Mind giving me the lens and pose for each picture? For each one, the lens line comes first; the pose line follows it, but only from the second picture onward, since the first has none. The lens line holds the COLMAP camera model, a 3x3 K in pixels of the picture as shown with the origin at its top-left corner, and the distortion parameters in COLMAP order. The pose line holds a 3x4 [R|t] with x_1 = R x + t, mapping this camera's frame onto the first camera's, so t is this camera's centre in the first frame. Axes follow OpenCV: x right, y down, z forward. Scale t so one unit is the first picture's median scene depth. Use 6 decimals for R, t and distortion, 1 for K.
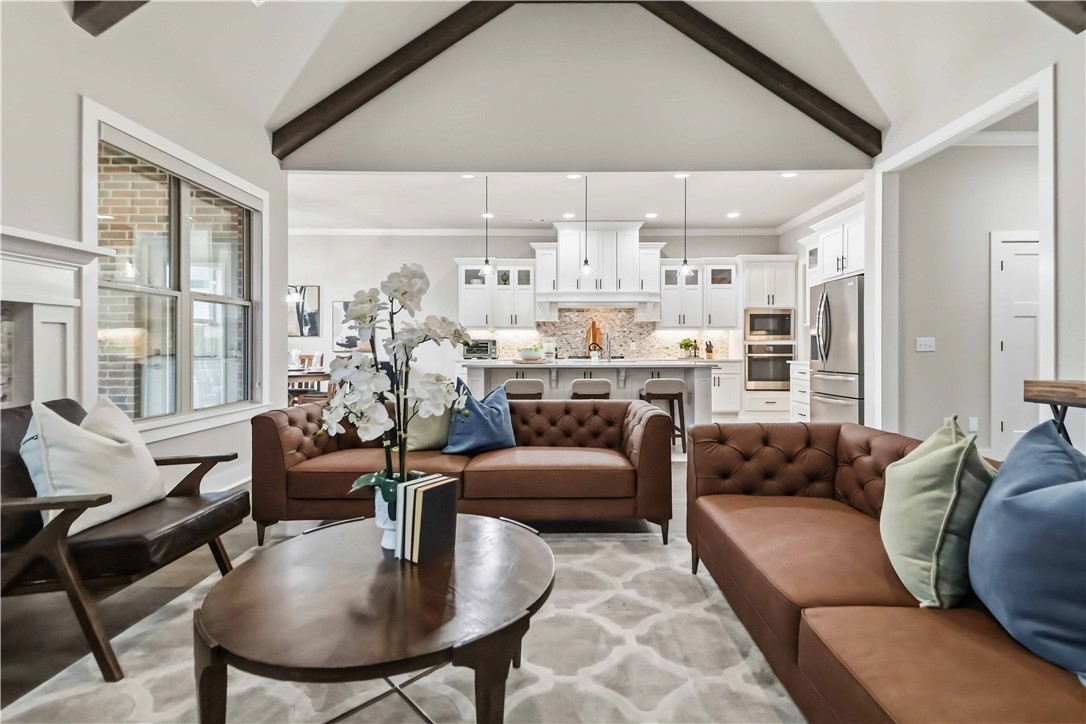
lens RADIAL K [[506.3, 0, 544.7], [0, 506.3, 353.1], [0, 0, 1]] dist [0.007712, -0.002995]
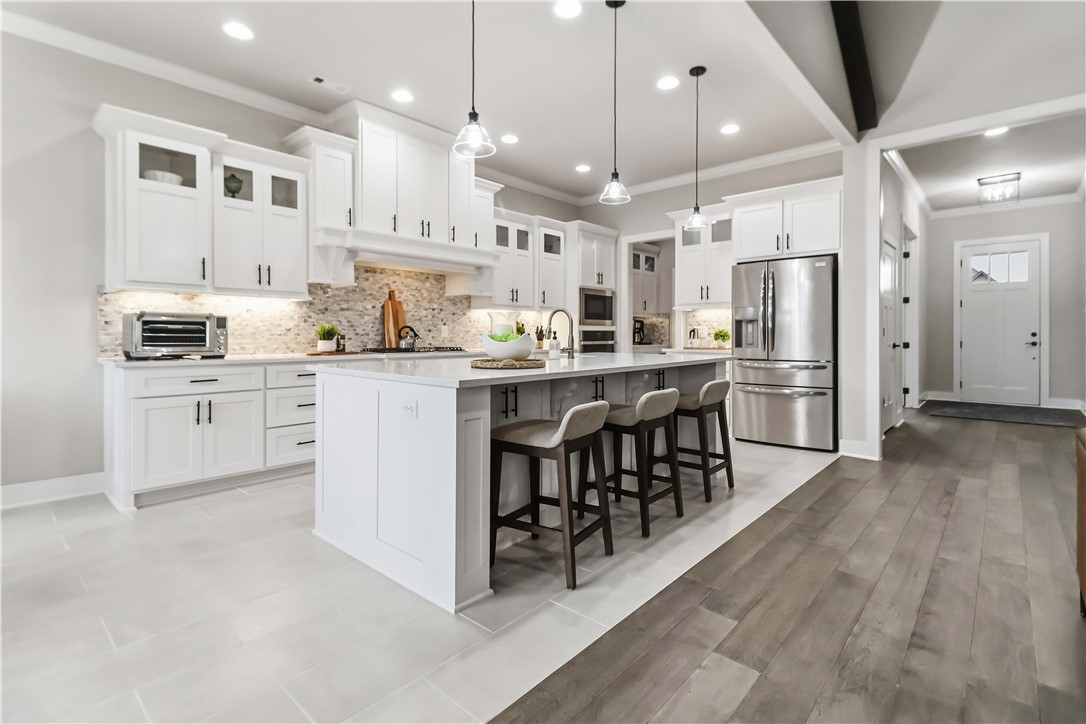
lens RADIAL K [[506.3, 0, 555.0], [0, 506.3, 343.9], [0, 0, 1]] dist [0.007712, -0.002995]
pose [[0.651070, -0.012473, 0.758915, -0.249654], [0.004969, 0.999914, 0.012172, -0.004795], [-0.759001, -0.004154, 0.651076, 0.476171]]
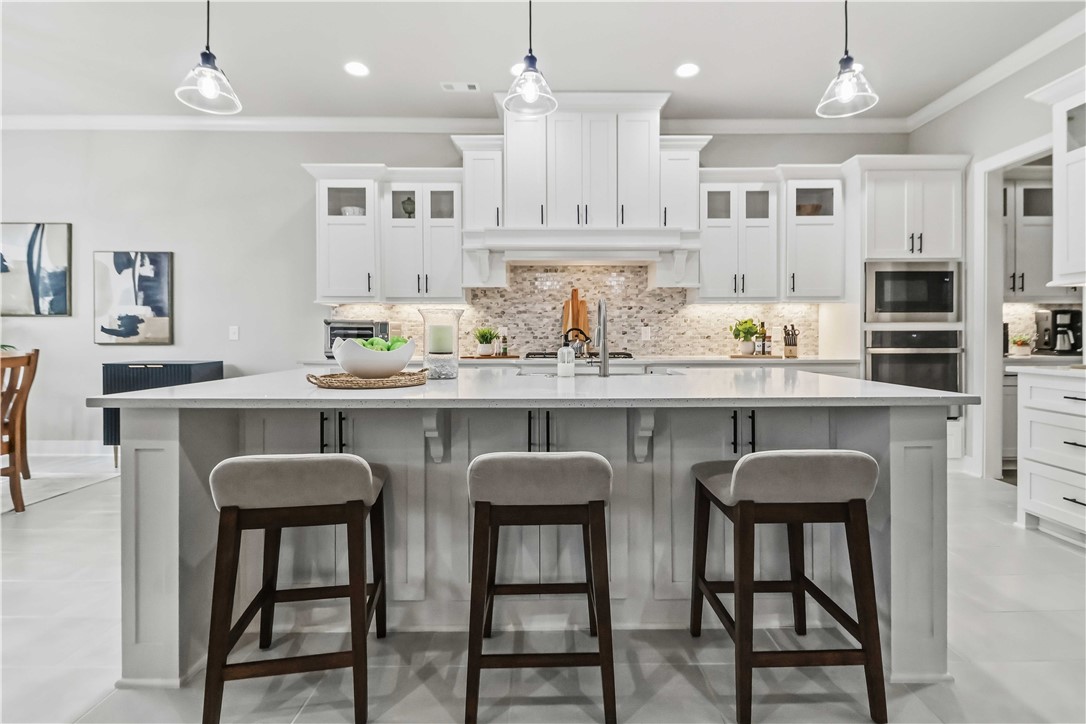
lens RADIAL K [[506.3, 0, 548.2], [0, 506.3, 341.4], [0, 0, 1]] dist [0.007712, -0.002995]
pose [[0.999785, -0.000425, 0.020754, 0.059136], [0.000395, 0.999999, 0.001457, -0.006608], [-0.020755, -0.001449, 0.999784, 0.471853]]
